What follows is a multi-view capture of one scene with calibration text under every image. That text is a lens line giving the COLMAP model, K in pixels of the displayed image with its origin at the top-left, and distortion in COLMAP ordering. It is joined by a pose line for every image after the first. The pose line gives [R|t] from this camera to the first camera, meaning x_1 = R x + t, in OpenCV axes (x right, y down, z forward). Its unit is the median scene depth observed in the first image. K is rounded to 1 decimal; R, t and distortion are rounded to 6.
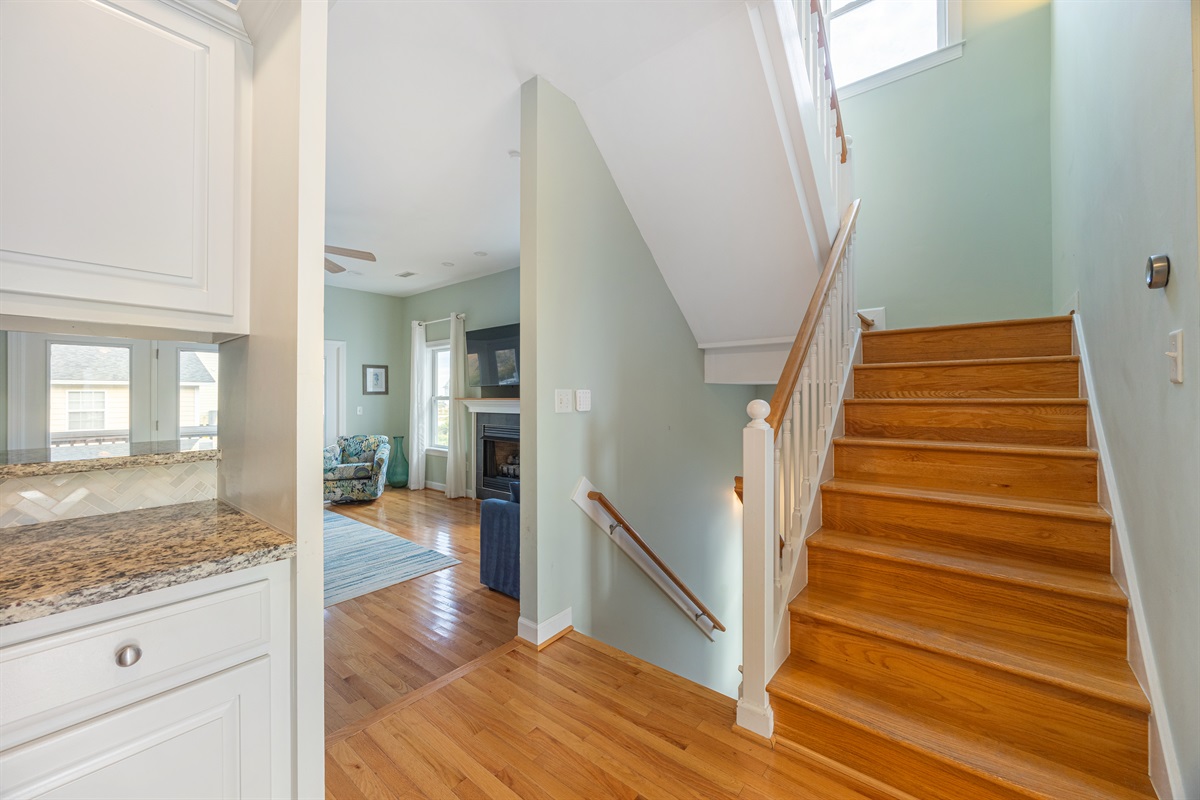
lens RADIAL K [[458.6, 0, 596.7], [0, 458.6, 393.4], [0, 0, 1]] dist [-0.001441, -0.000604]
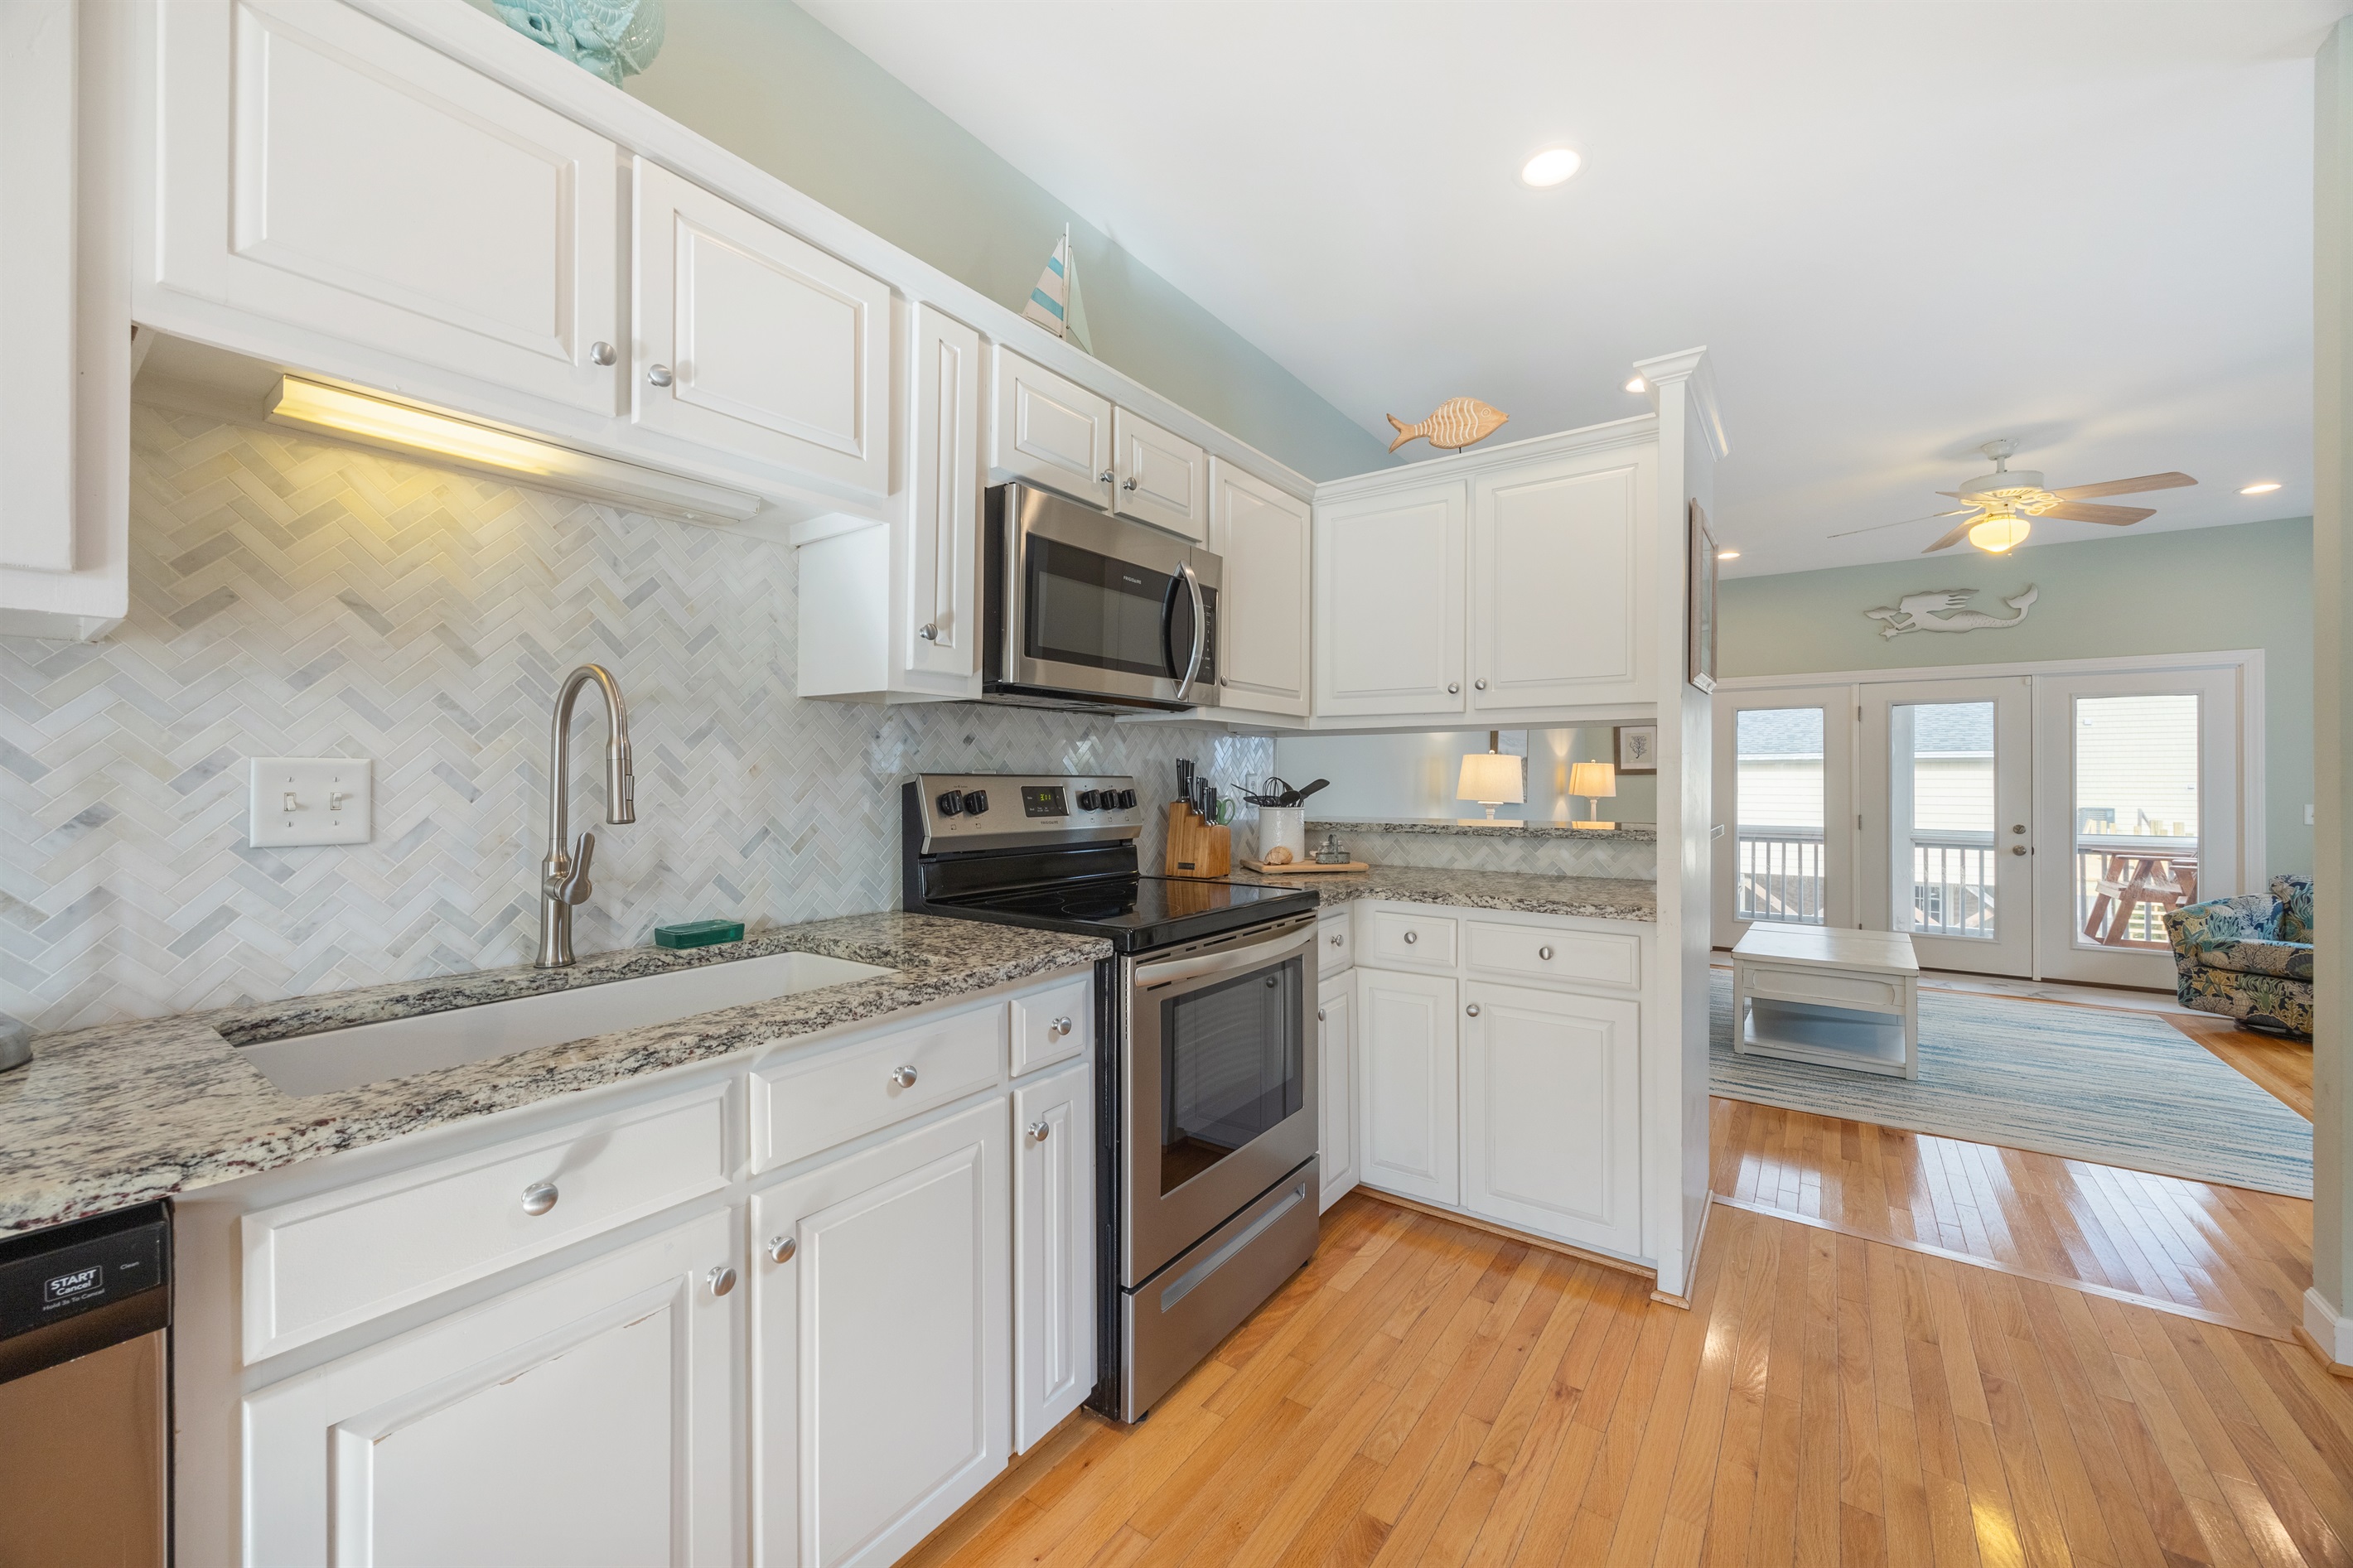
lens RADIAL K [[899.2, 0, 1170.9], [0, 899.2, 773.7], [0, 0, 1]] dist [-0.001441, -0.000604]
pose [[0.060150, 0.003375, -0.998184, 0.205313], [0.004056, 0.999985, 0.003626, -0.003311], [0.998181, -0.004267, 0.060135, -0.044344]]
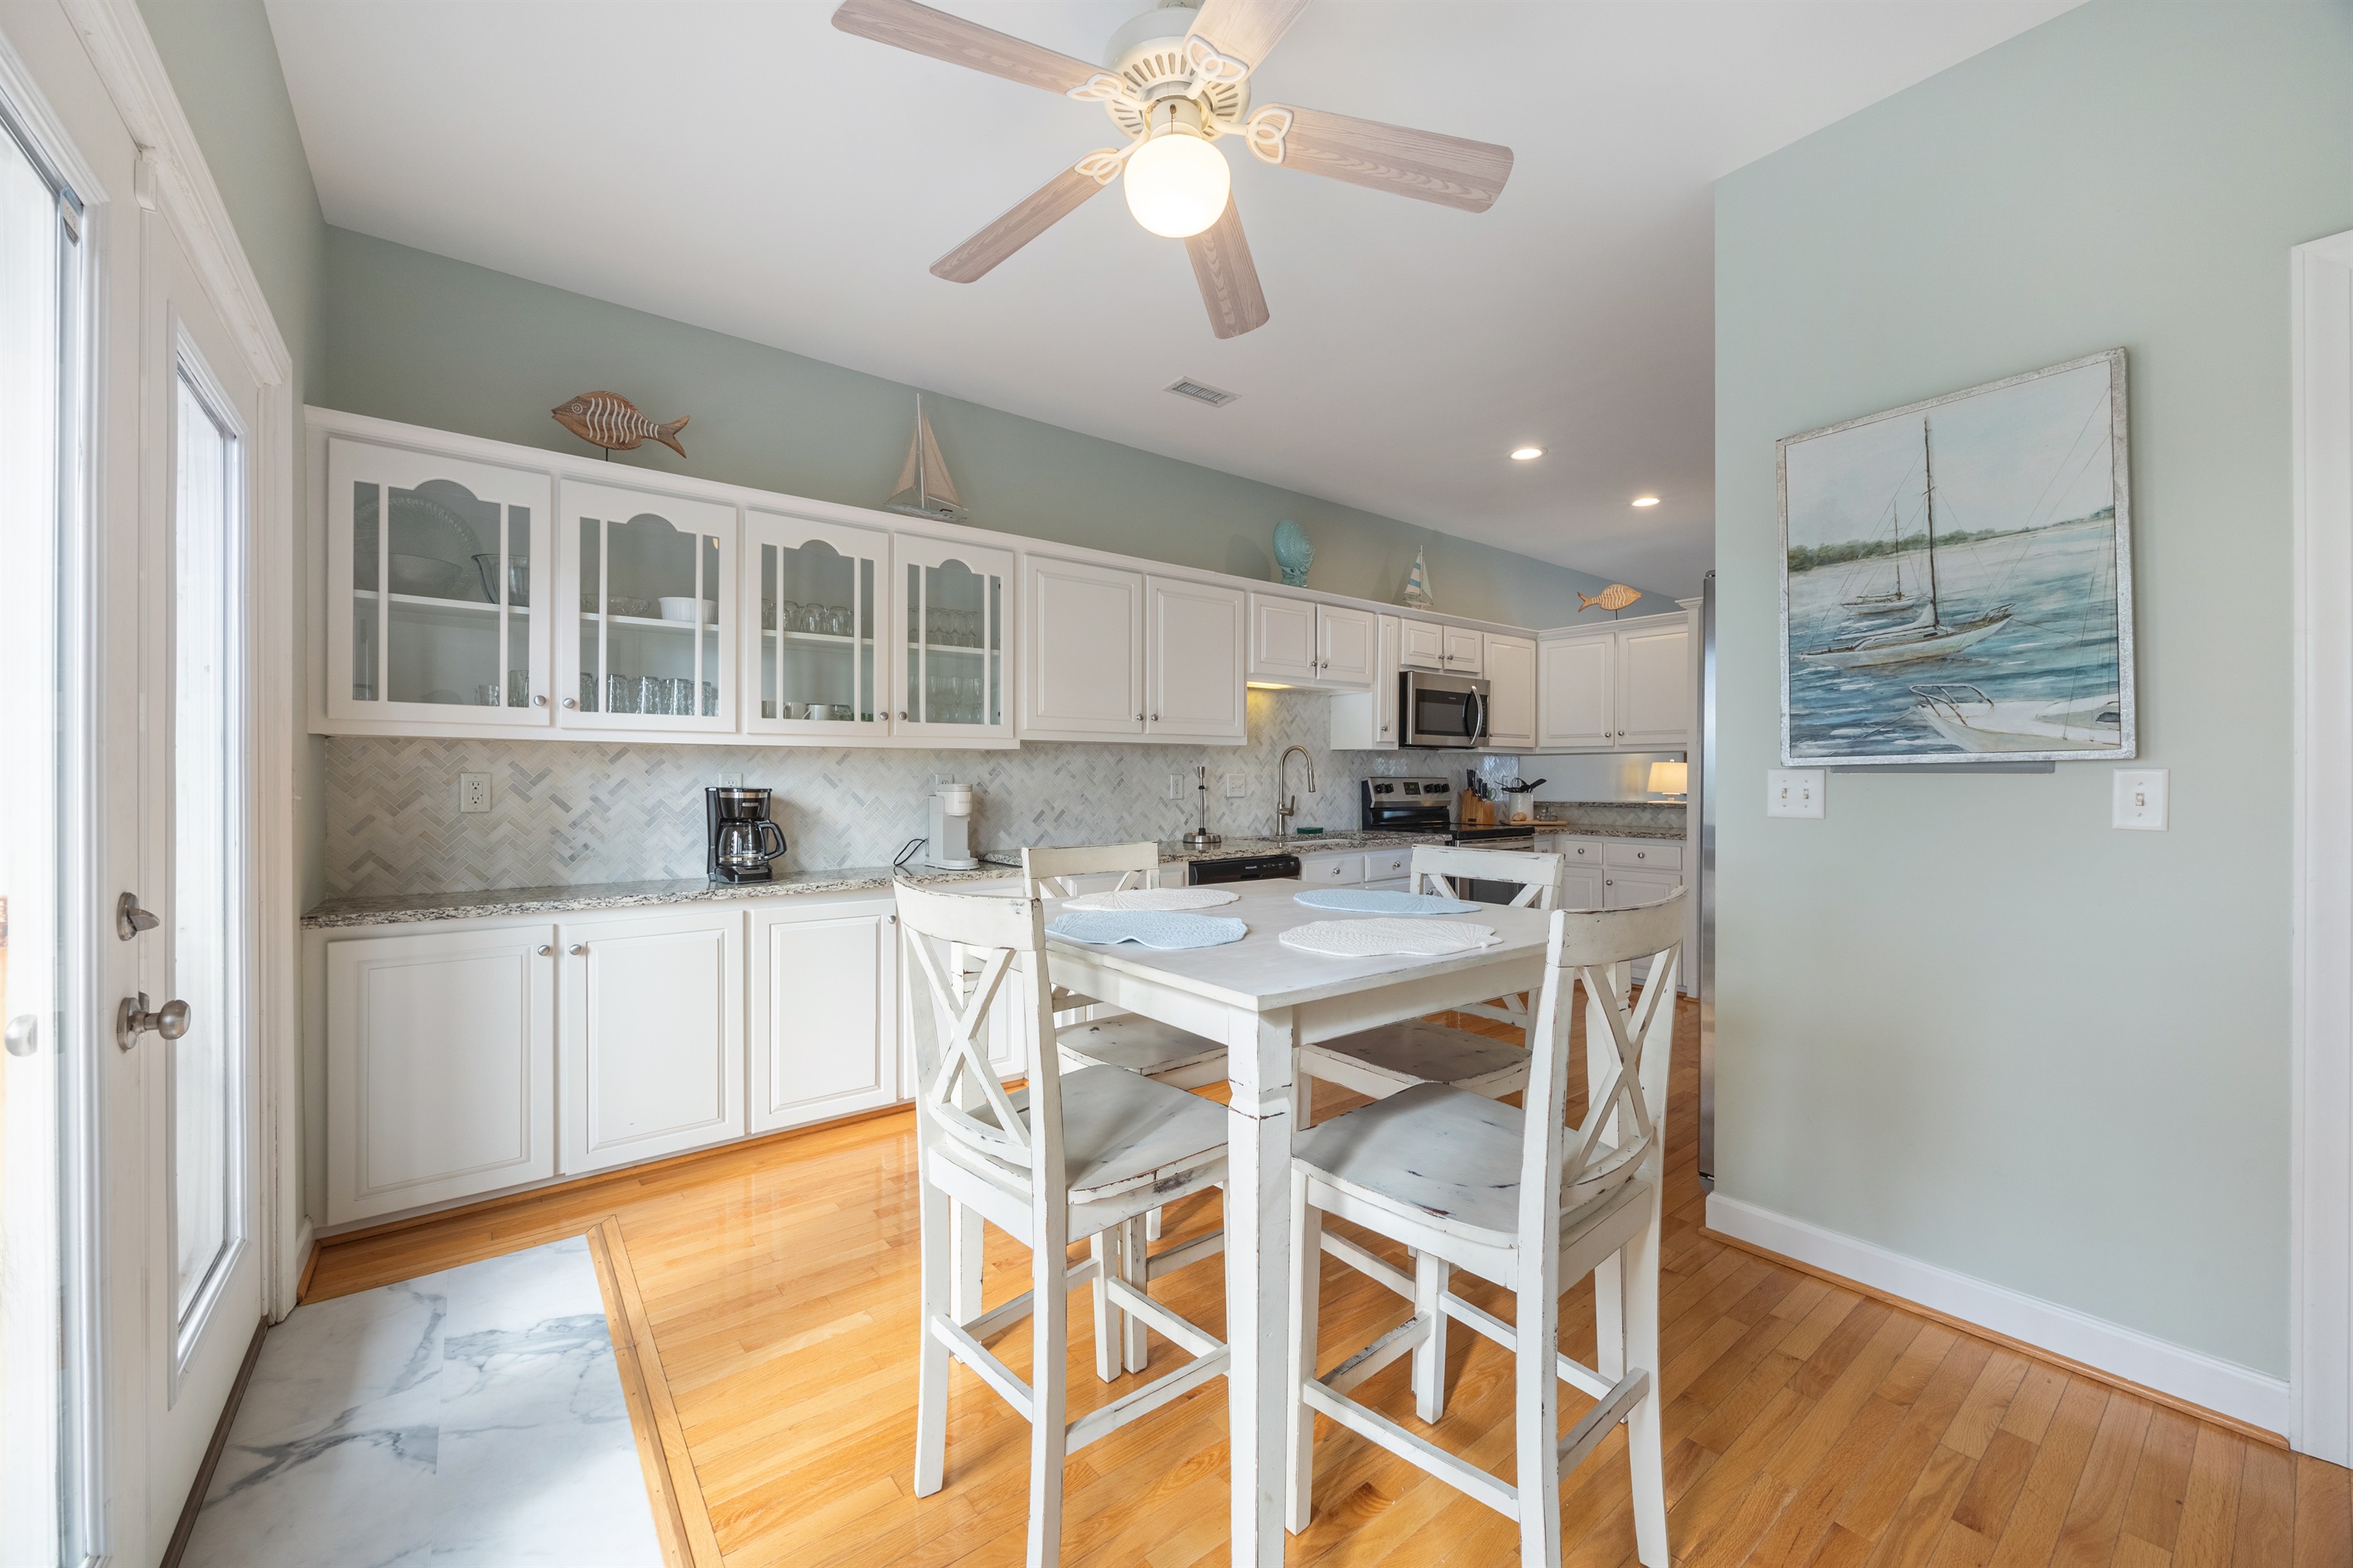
lens RADIAL K [[899.2, 0, 1192.5], [0, 899.2, 775.8], [0, 0, 1]] dist [-0.001441, -0.000604]
pose [[-0.193230, 0.005432, -0.981138, 0.690072], [0.008297, 0.999958, 0.003902, -0.007969], [0.981118, -0.007387, -0.193267, -0.108274]]
